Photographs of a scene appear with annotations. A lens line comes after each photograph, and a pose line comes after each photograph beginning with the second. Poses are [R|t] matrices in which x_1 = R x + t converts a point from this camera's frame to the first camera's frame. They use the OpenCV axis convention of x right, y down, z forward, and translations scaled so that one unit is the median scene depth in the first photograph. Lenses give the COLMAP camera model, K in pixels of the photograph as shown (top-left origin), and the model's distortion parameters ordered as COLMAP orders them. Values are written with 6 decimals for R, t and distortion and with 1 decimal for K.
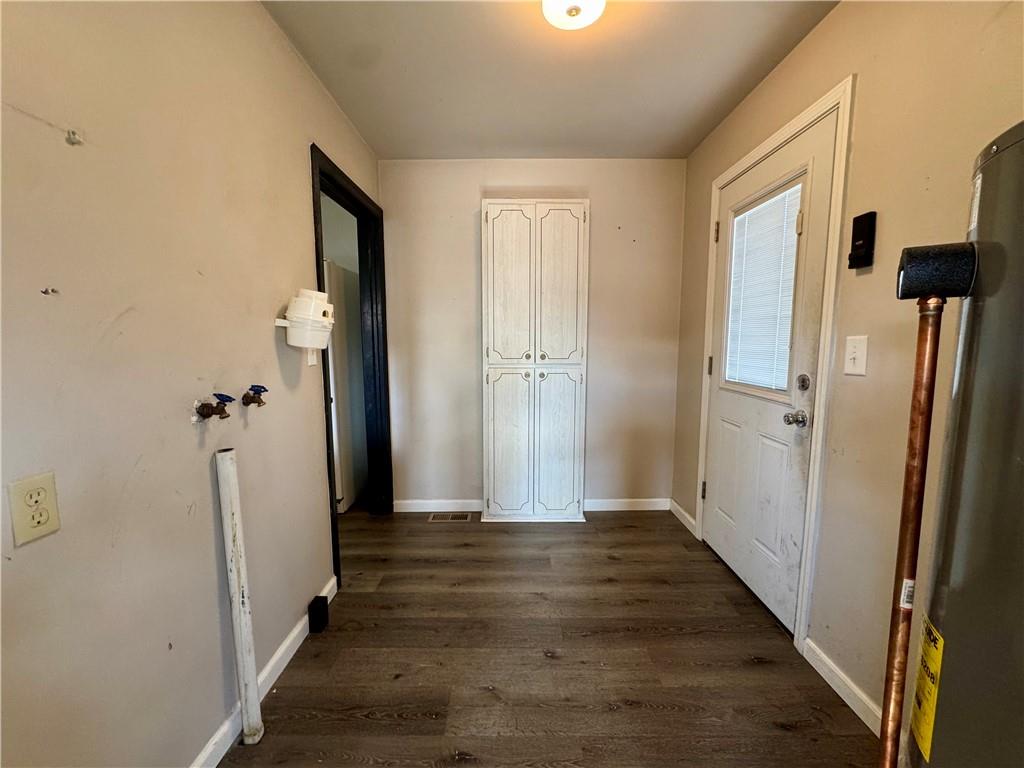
lens RADIAL K [[405.6, 0, 512.6], [0, 405.6, 385.4], [0, 0, 1]] dist [0.001721, 0.000130]
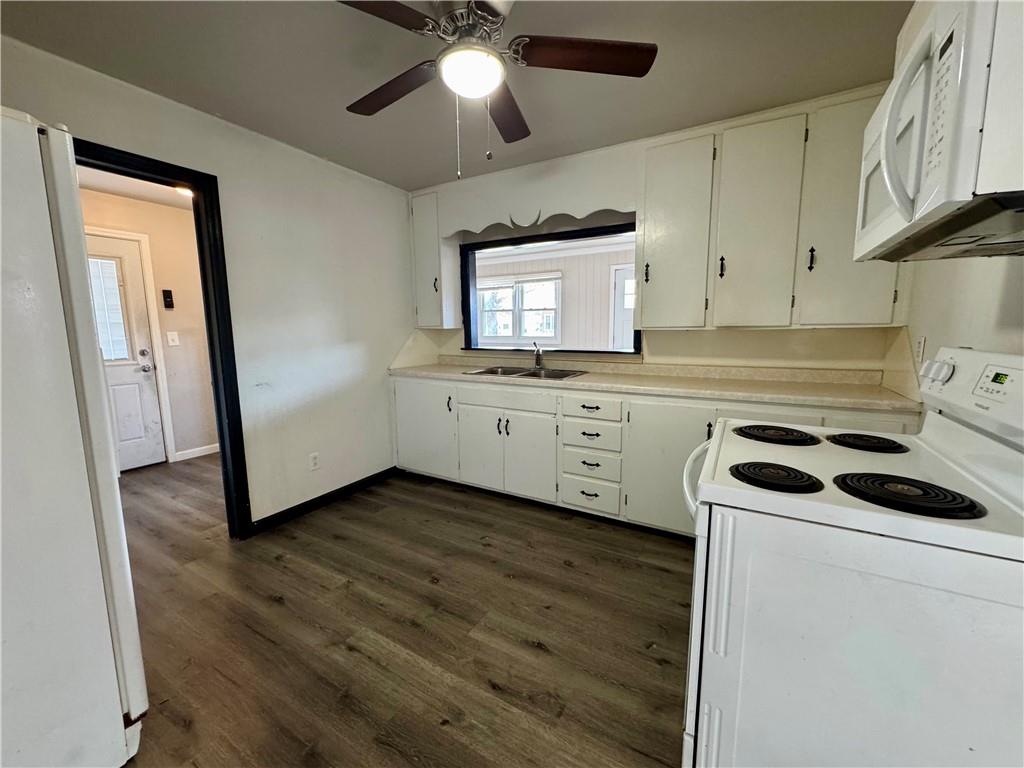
lens RADIAL K [[405.6, 0, 511.6], [0, 405.6, 381.4], [0, 0, 1]] dist [0.001721, 0.000130]
pose [[-0.861404, -0.056333, 0.504787, -2.231365], [0.067568, 0.972289, 0.223806, -0.221385], [-0.503406, 0.226895, -0.833727, 1.896846]]
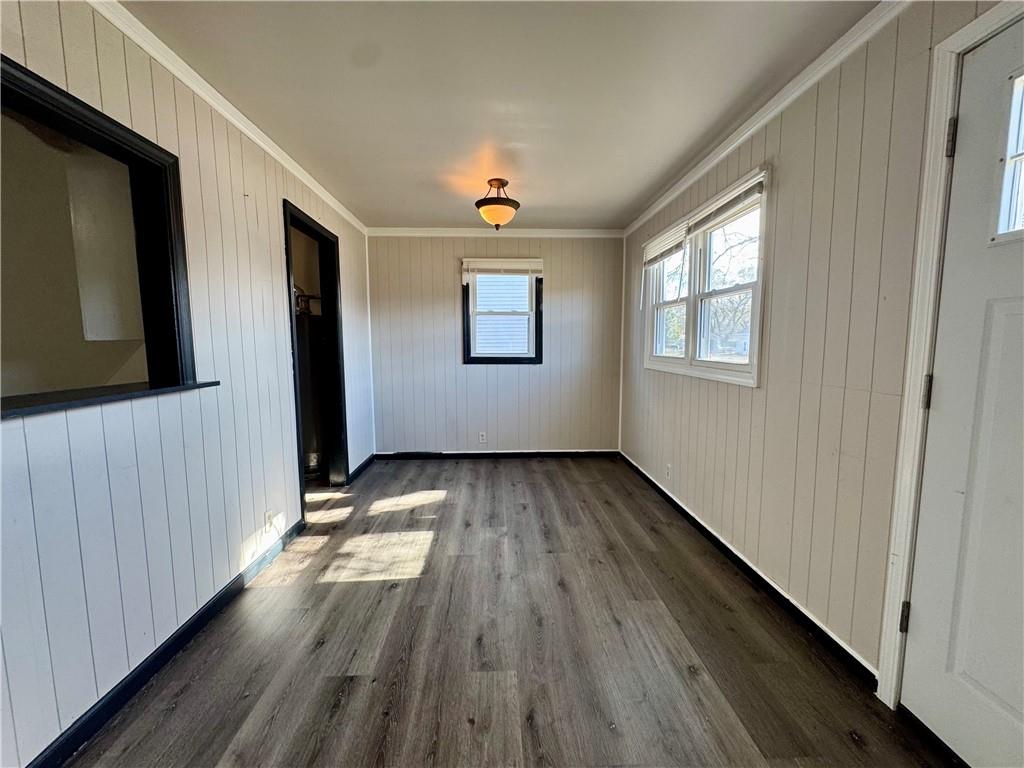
lens RADIAL K [[405.6, 0, 513.5], [0, 405.6, 382.3], [0, 0, 1]] dist [0.001721, 0.000130]
pose [[-0.039790, -0.095019, 0.994680, -2.504706], [0.118004, 0.988055, 0.099107, -0.140925], [-0.992216, 0.121319, -0.028102, 1.298443]]
